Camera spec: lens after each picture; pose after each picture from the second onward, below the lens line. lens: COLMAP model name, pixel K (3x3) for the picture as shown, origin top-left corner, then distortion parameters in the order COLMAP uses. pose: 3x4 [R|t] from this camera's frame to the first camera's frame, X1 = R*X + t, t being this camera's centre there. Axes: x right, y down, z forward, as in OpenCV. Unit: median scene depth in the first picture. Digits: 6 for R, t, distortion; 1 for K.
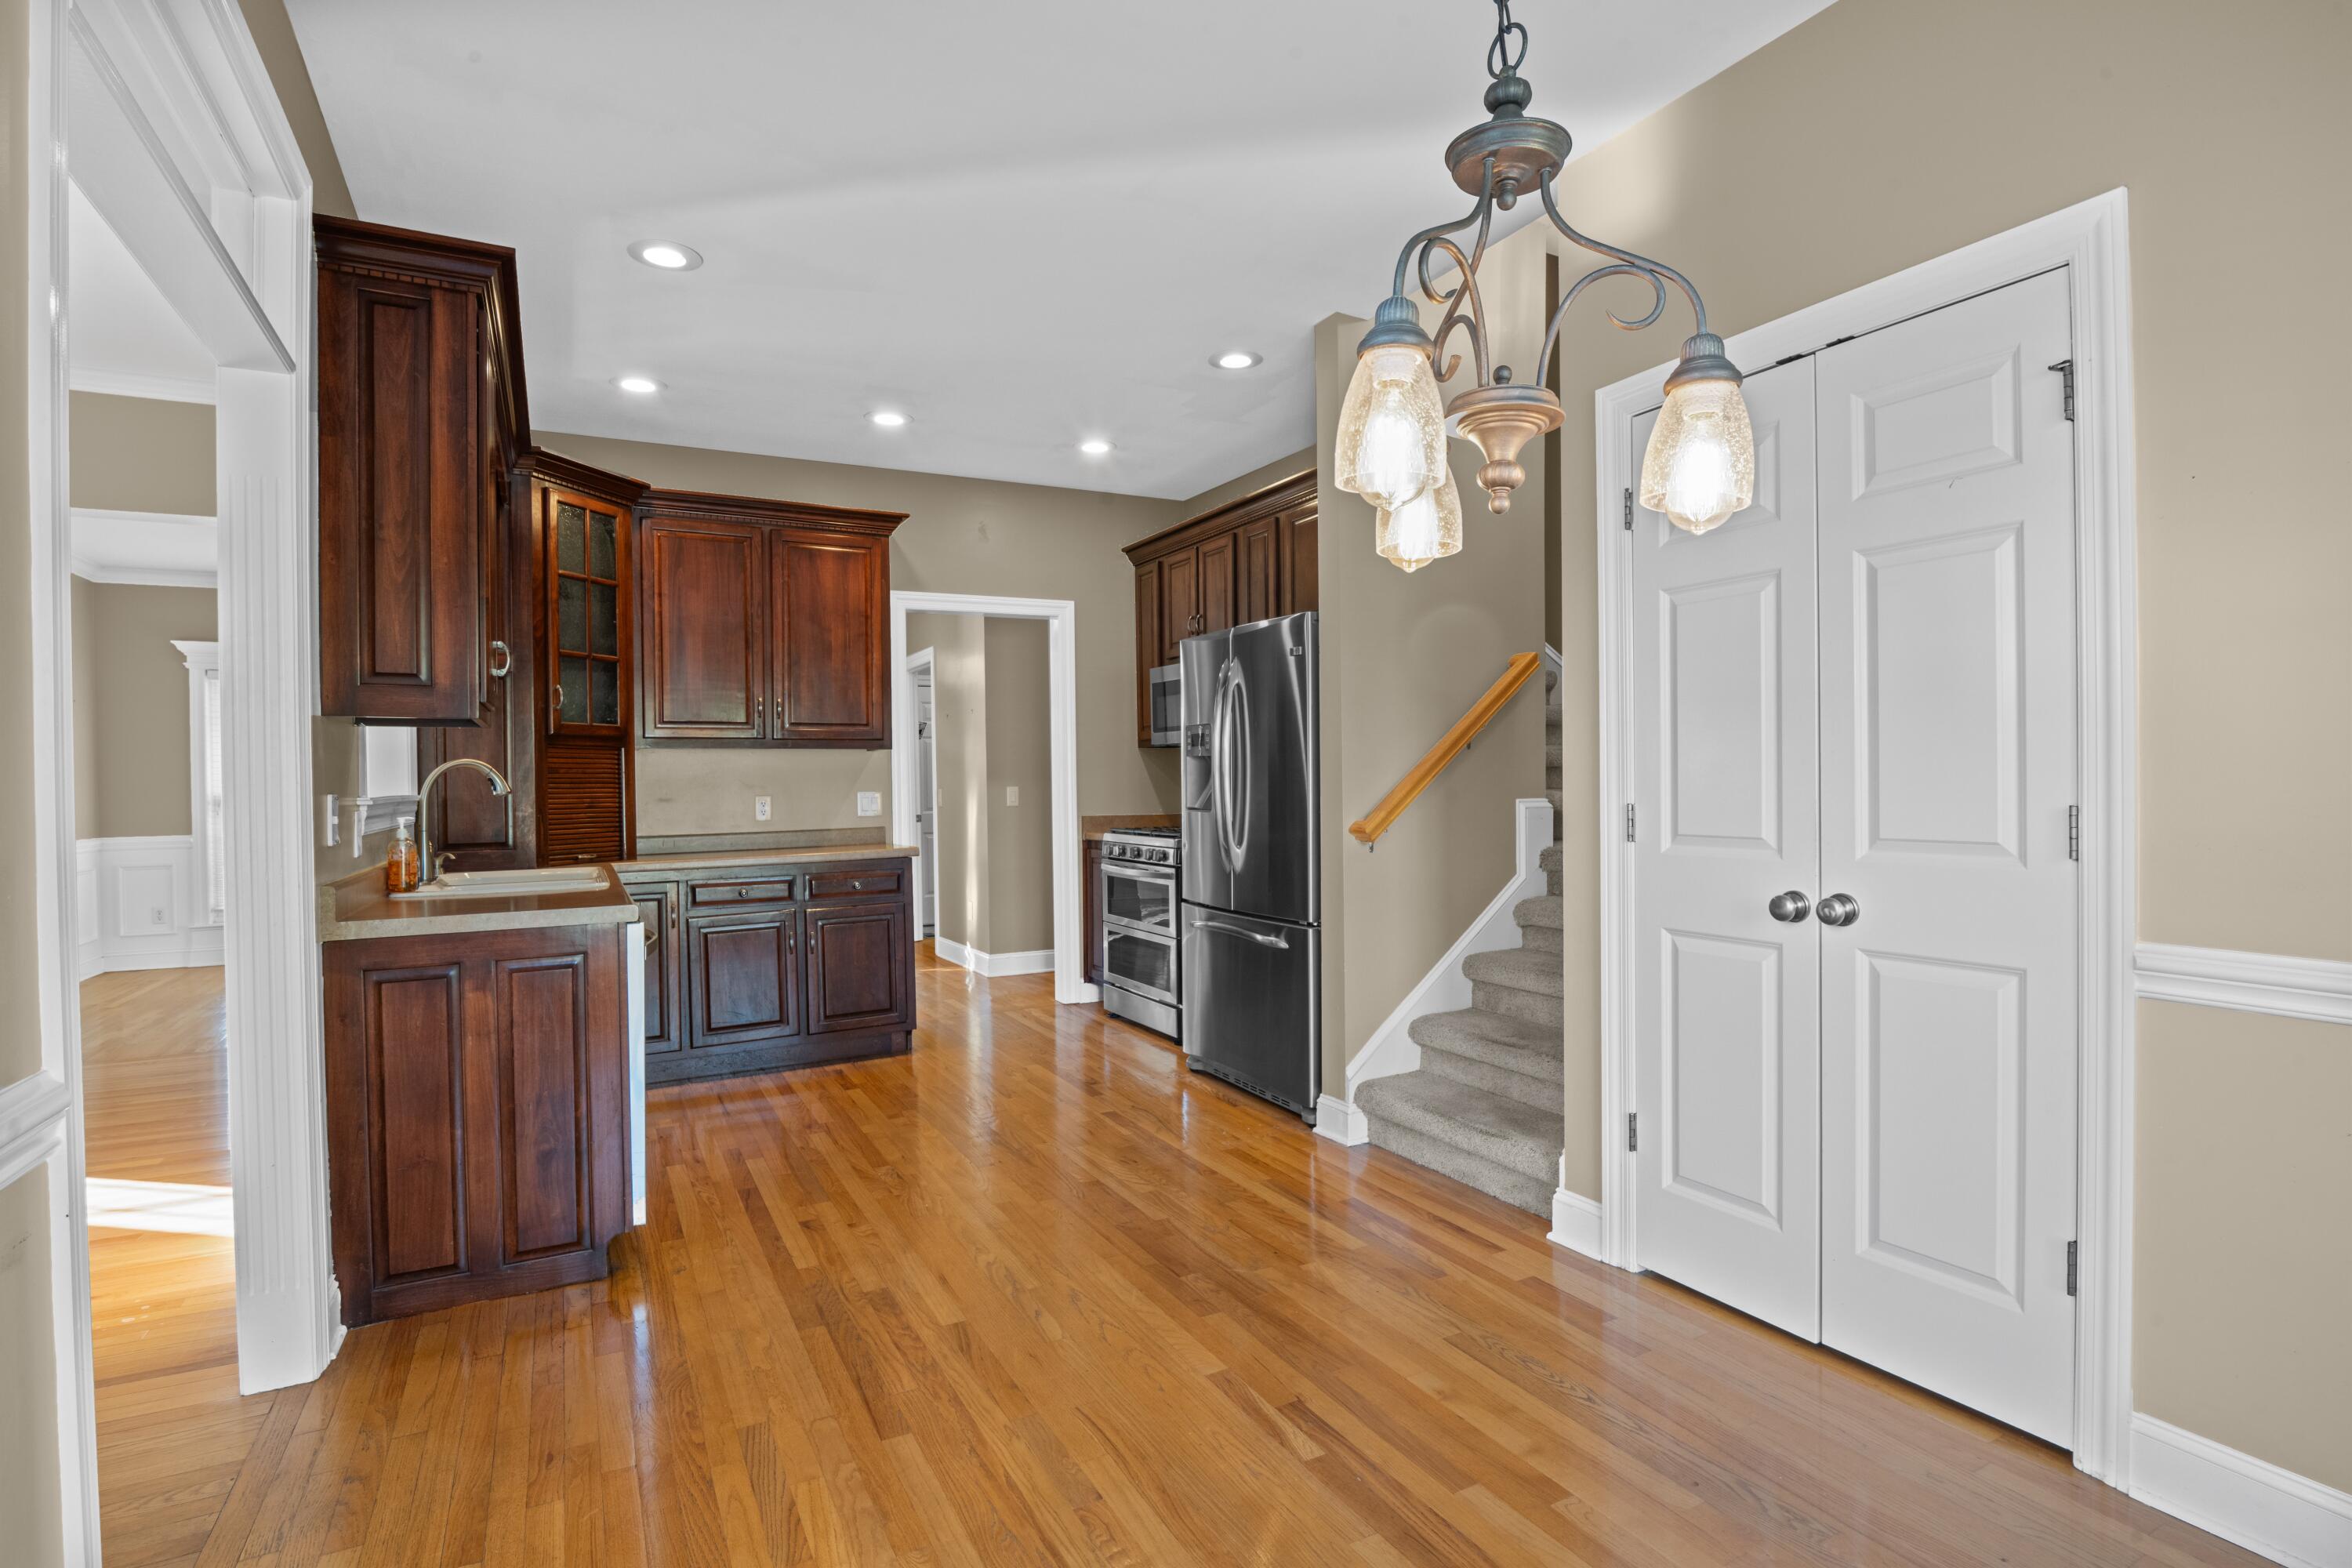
lens RADIAL K [[1157.6, 0, 1176.0], [0, 1157.6, 784.0], [0, 0, 1]] dist [0.000690, 0.000046]
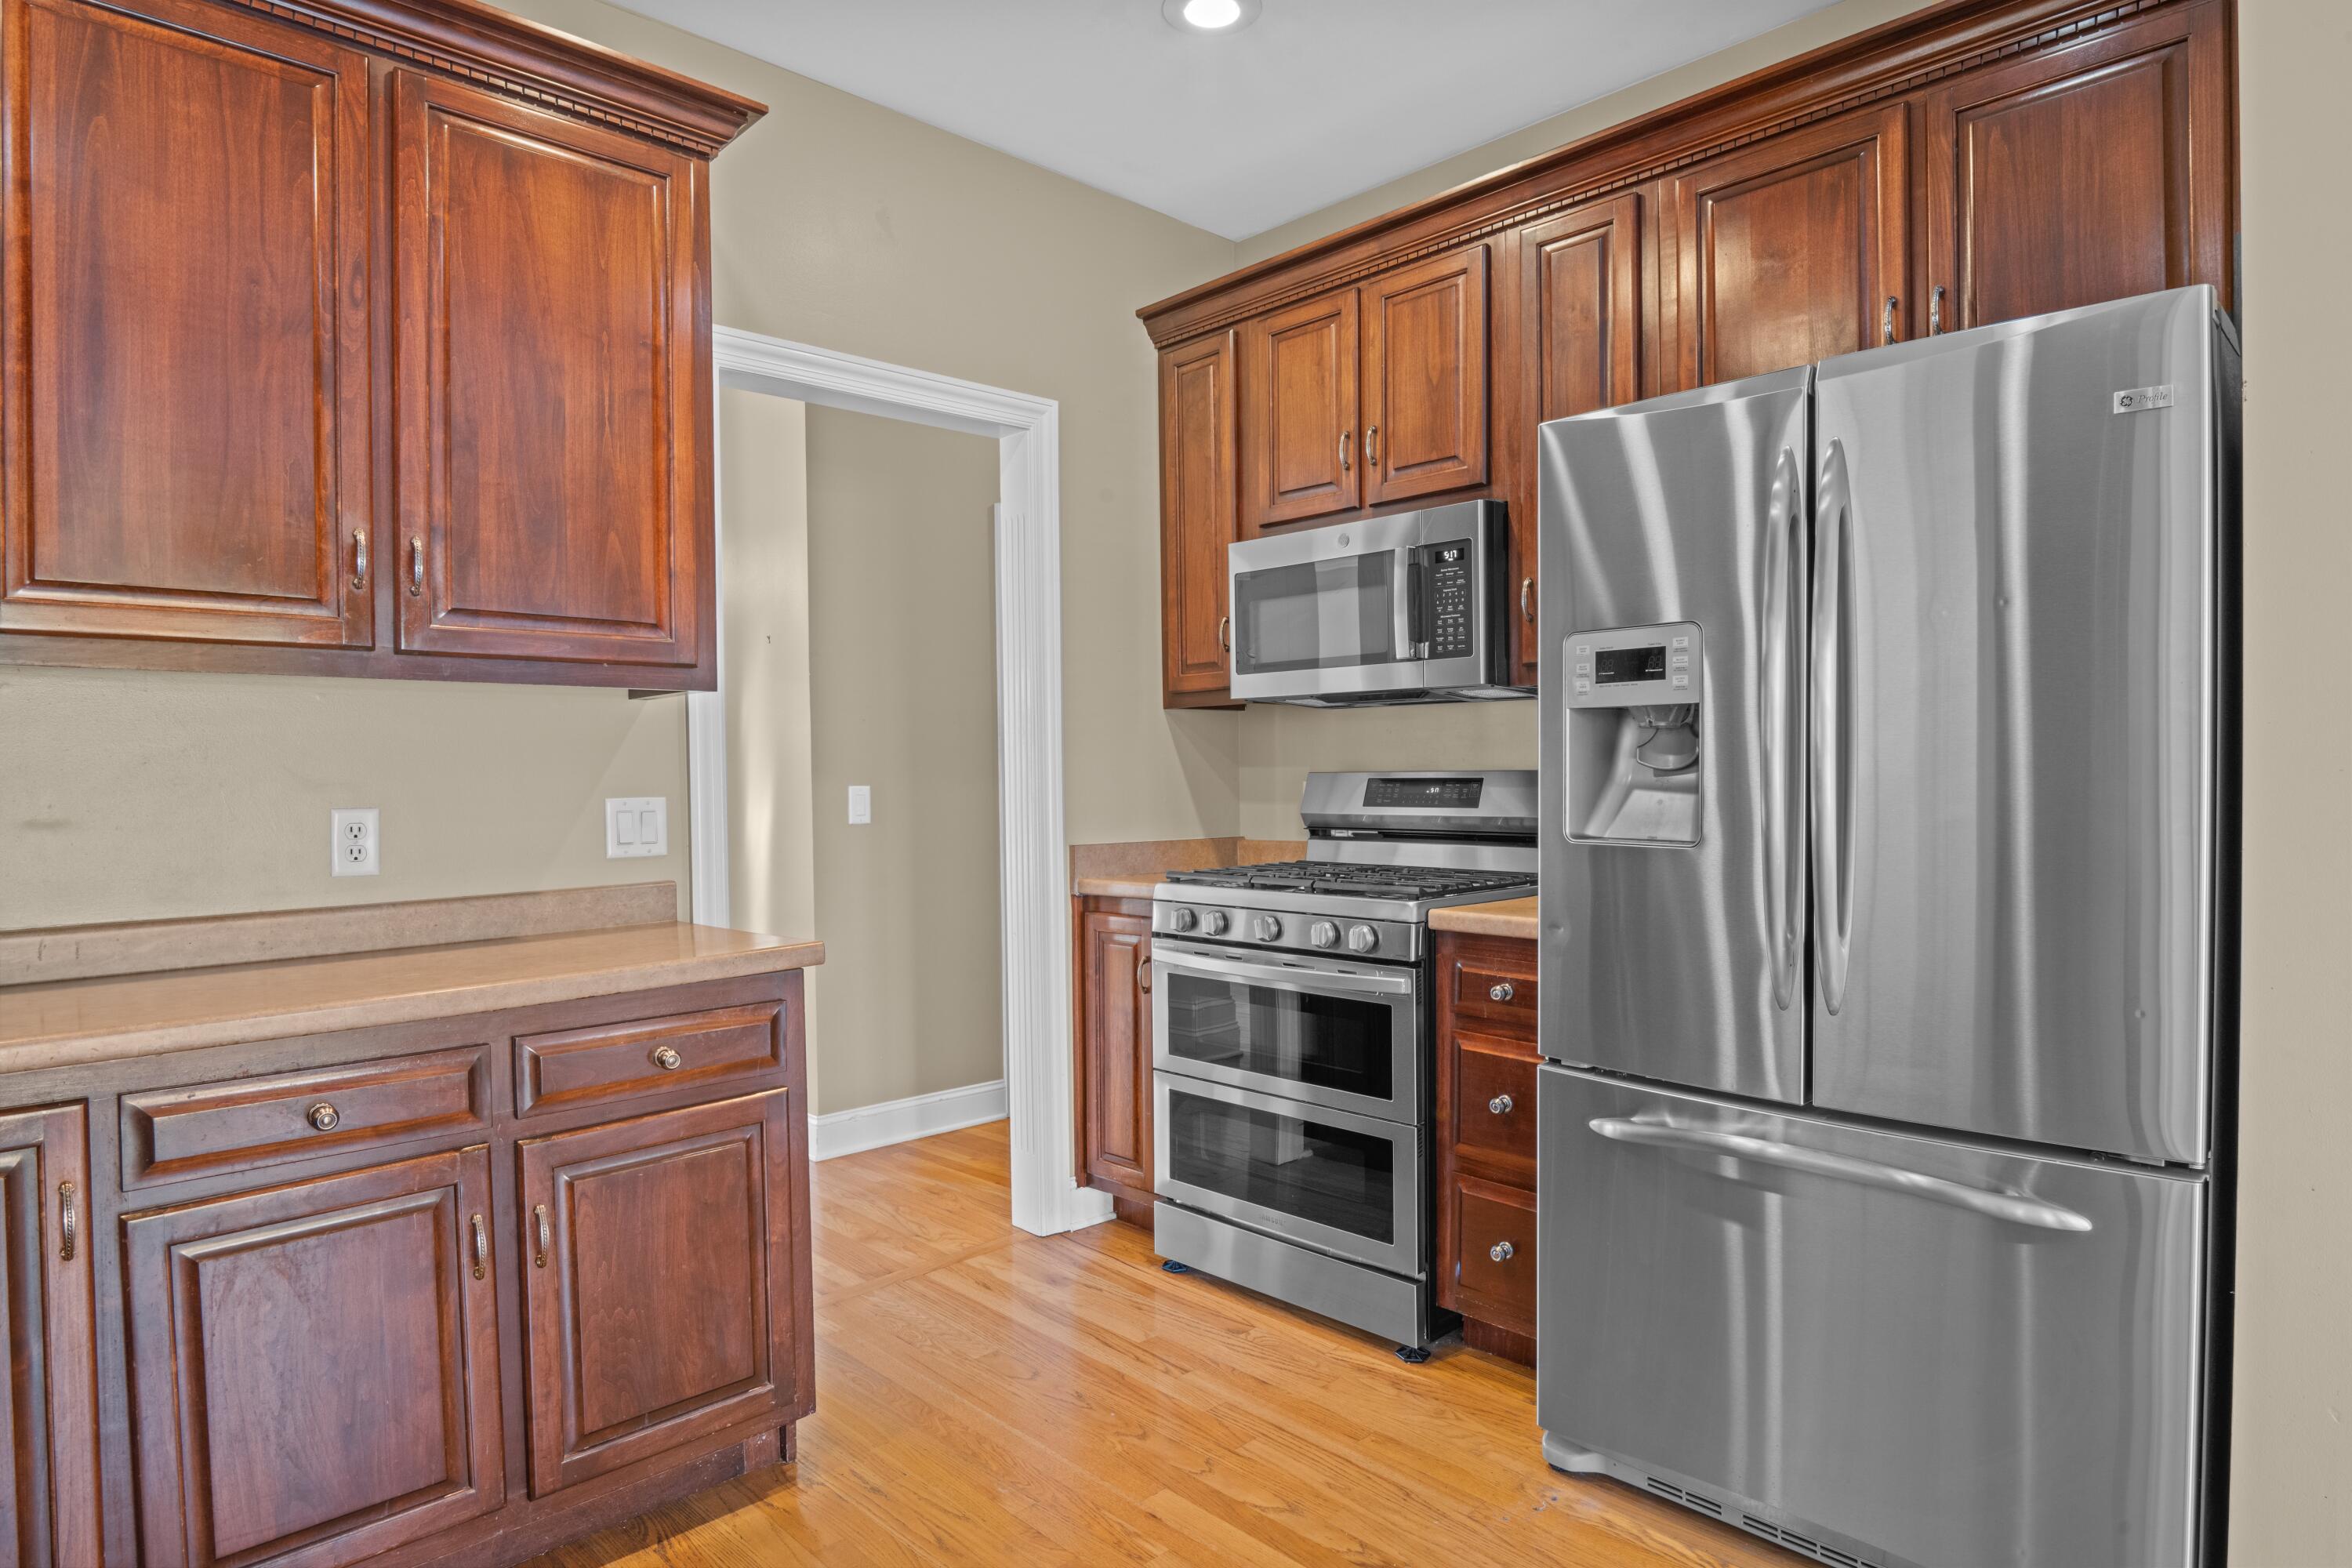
lens RADIAL K [[1324.7, 0, 1176.0], [0, 1324.7, 784.0], [0, 0, 1]] dist [0.000204, -0.013874]
pose [[0.961976, -0.000327, 0.273132, -0.220228], [0.000088, 1.000000, 0.000889, 0.001701], [-0.273132, -0.000831, 0.961976, 0.521675]]
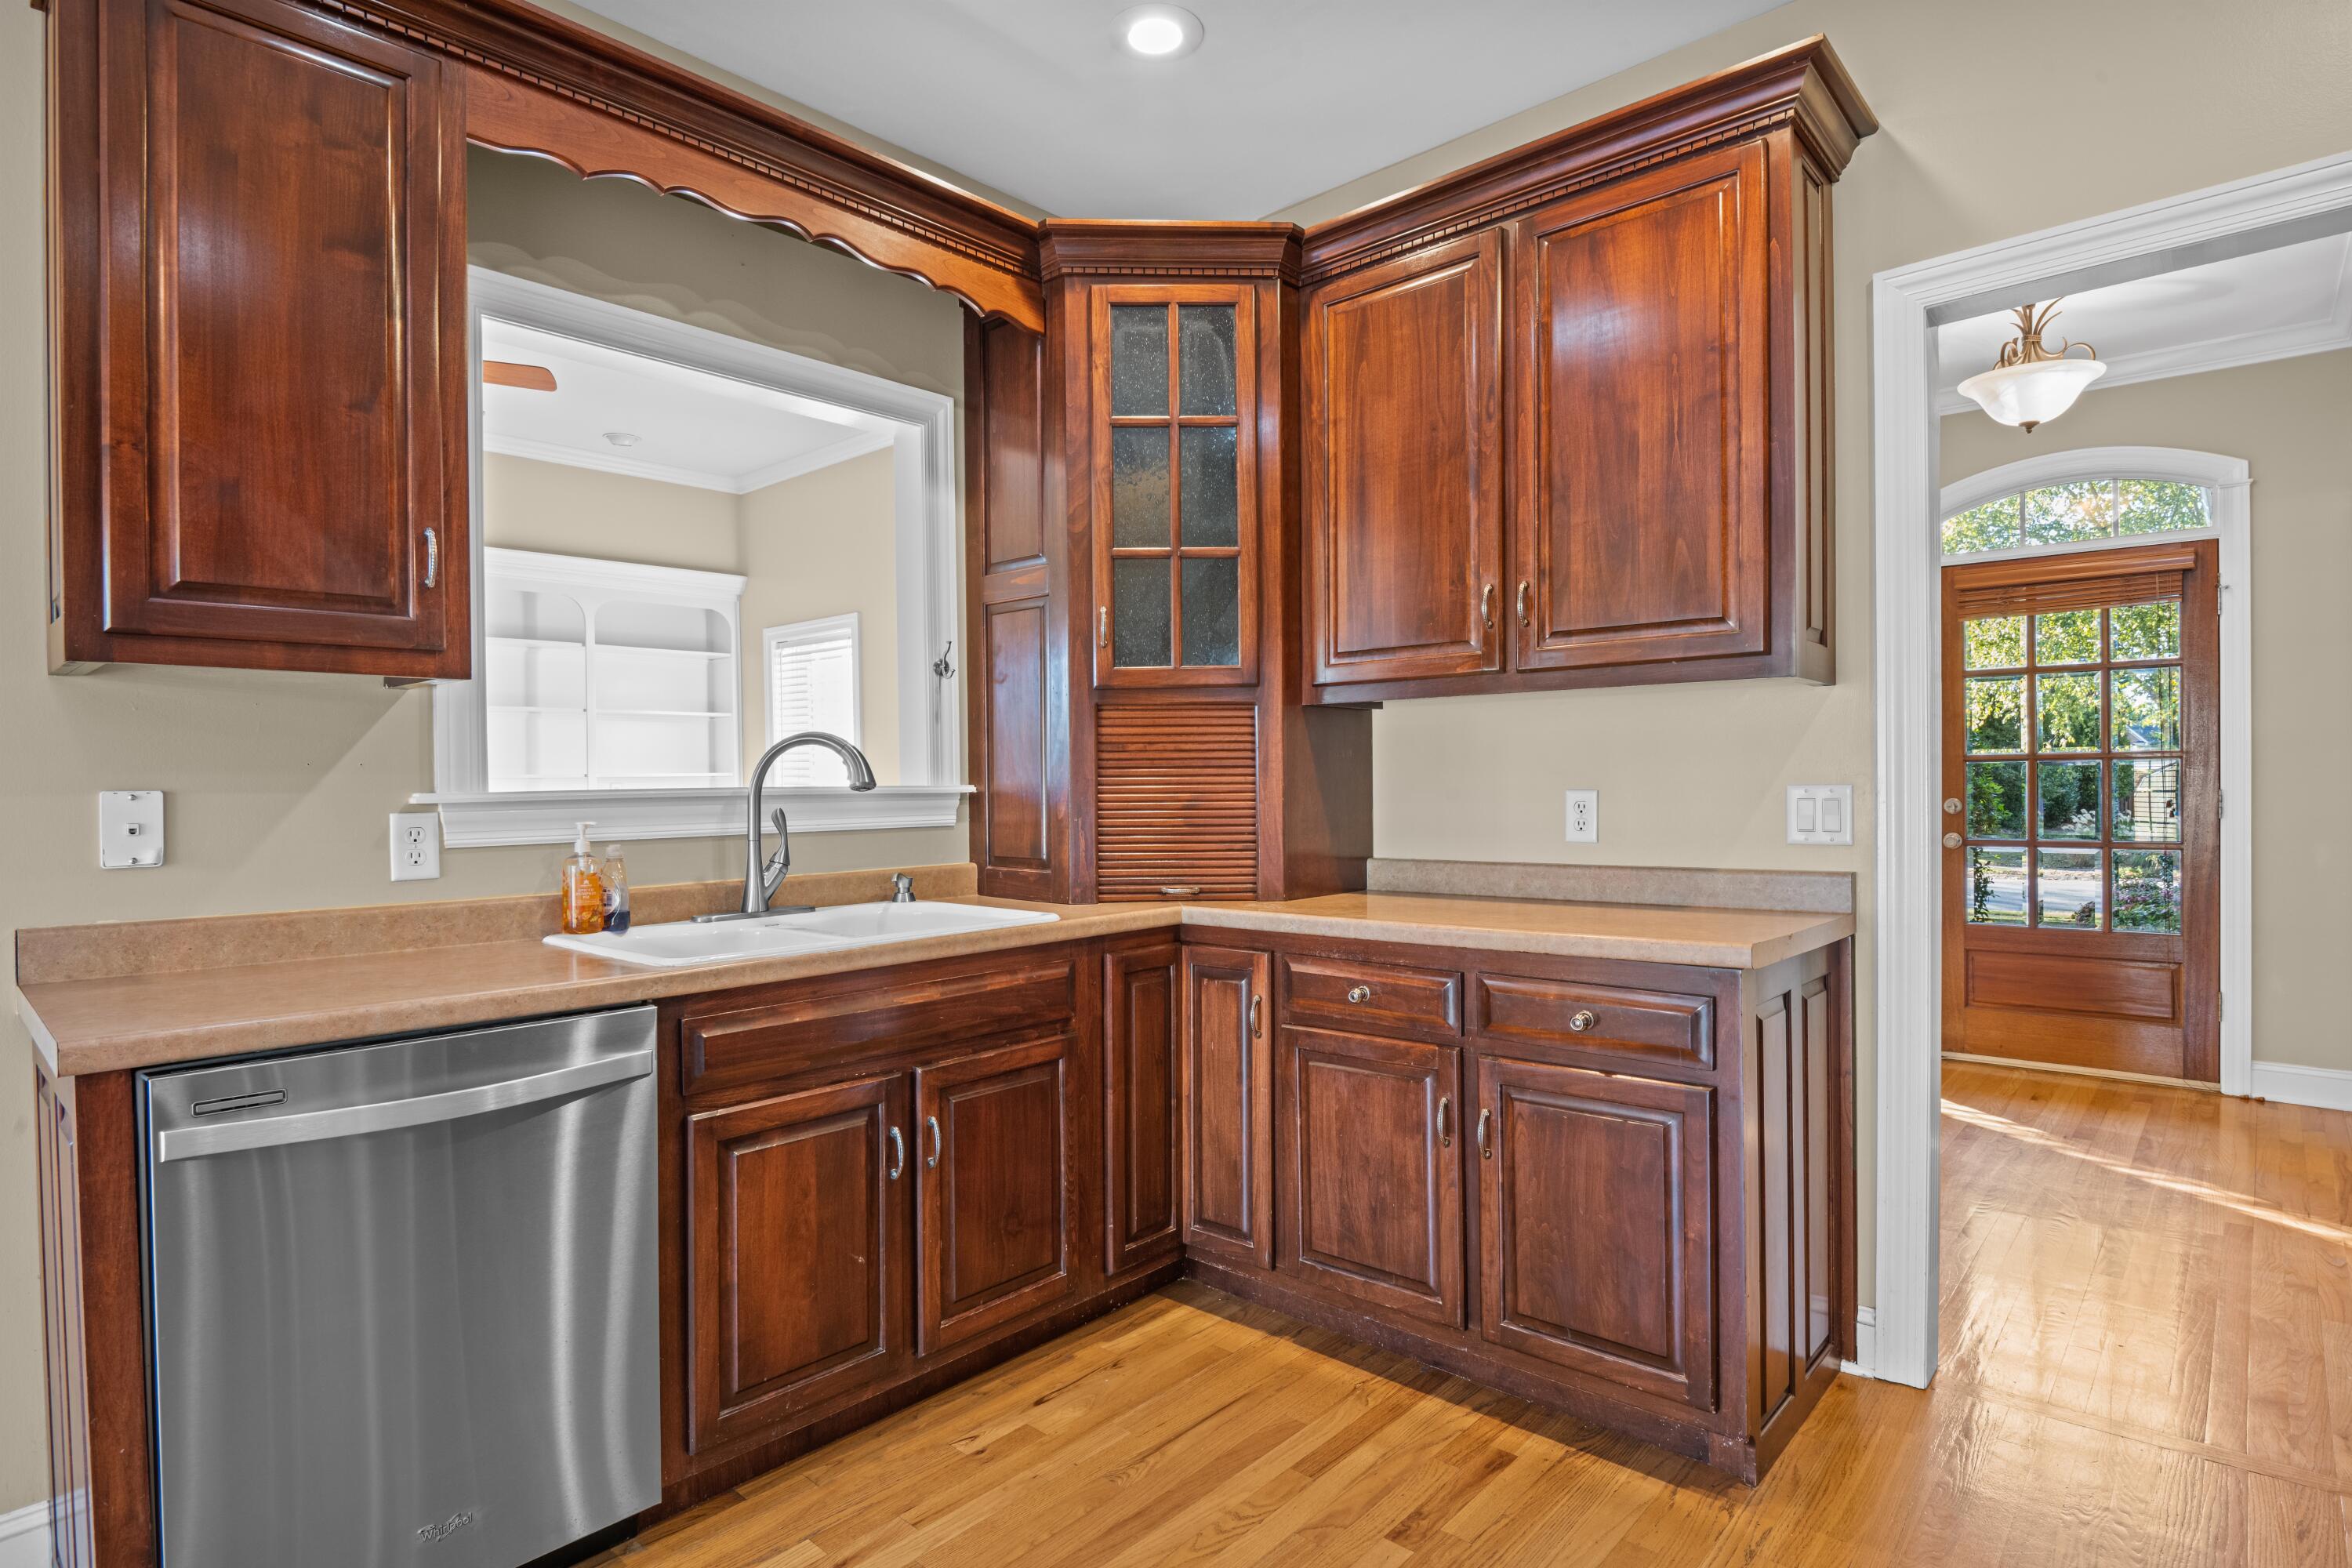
lens RADIAL K [[1208.6, 0, 1176.0], [0, 1208.6, 784.0], [0, 0, 1]] dist [-0.002830, -0.000340]
pose [[0.335712, 0.013126, -0.941873, 0.065369], [0.006740, 0.999844, 0.016336, -0.001995], [0.941941, -0.011832, 0.335571, 0.679139]]
